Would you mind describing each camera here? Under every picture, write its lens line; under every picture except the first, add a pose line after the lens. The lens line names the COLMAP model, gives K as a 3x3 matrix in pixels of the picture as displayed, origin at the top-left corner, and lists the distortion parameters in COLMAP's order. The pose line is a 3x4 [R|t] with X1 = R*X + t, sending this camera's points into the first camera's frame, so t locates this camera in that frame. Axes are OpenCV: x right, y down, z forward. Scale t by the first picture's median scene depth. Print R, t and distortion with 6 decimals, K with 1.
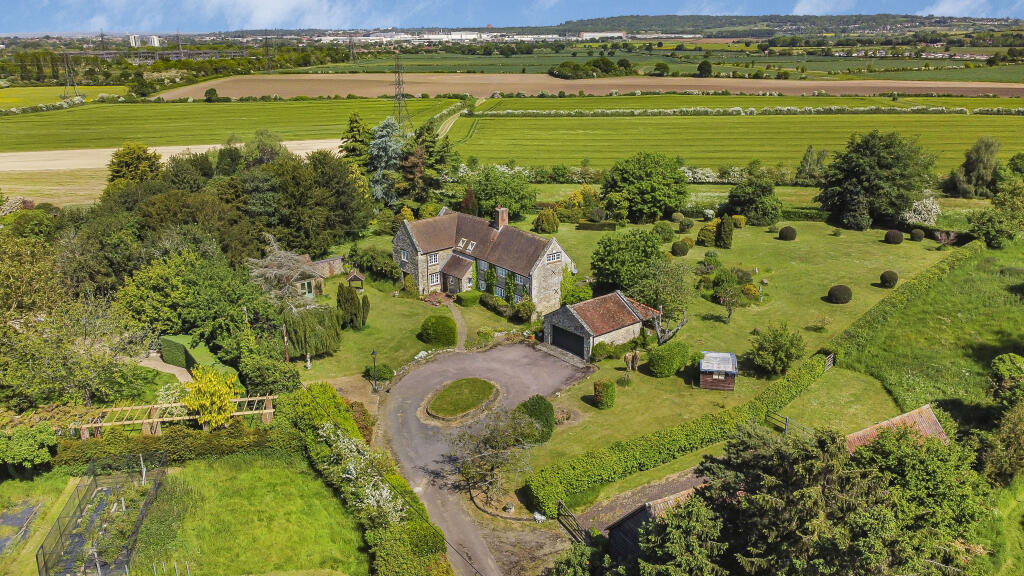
lens RADIAL K [[794.0, 0, 515.7], [0, 794.0, 289.0], [0, 0, 1]] dist [0.004154, -0.002591]
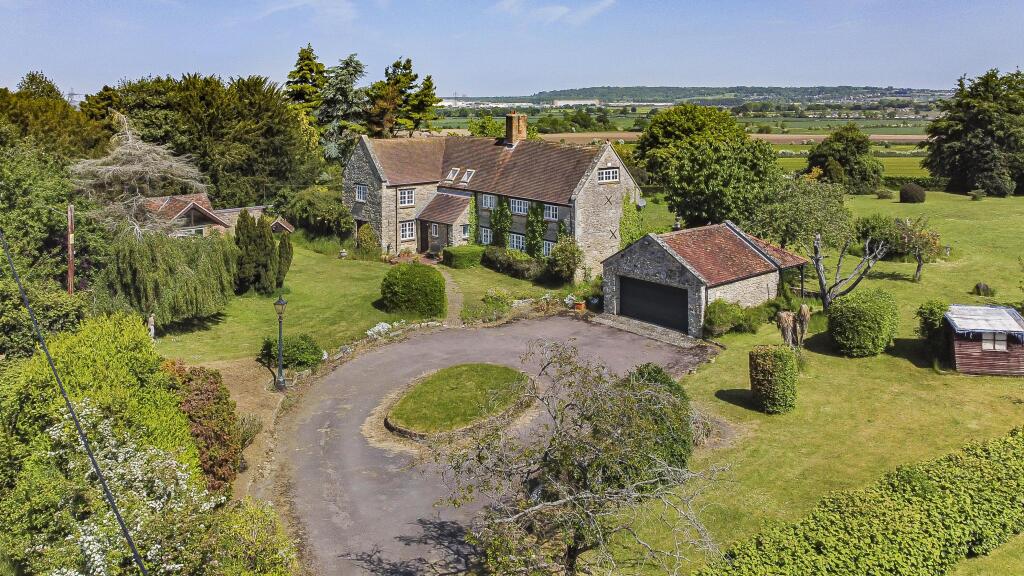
lens RADIAL K [[767.9, 0, 503.3], [0, 767.9, 133.3], [0, 0, 1]] dist [0.002036, -0.004357]
pose [[0.999683, 0.000142, 0.025172, -0.044090], [0.007633, 0.951185, -0.308527, 0.103954], [-0.023987, 0.308621, 0.950883, 0.420048]]
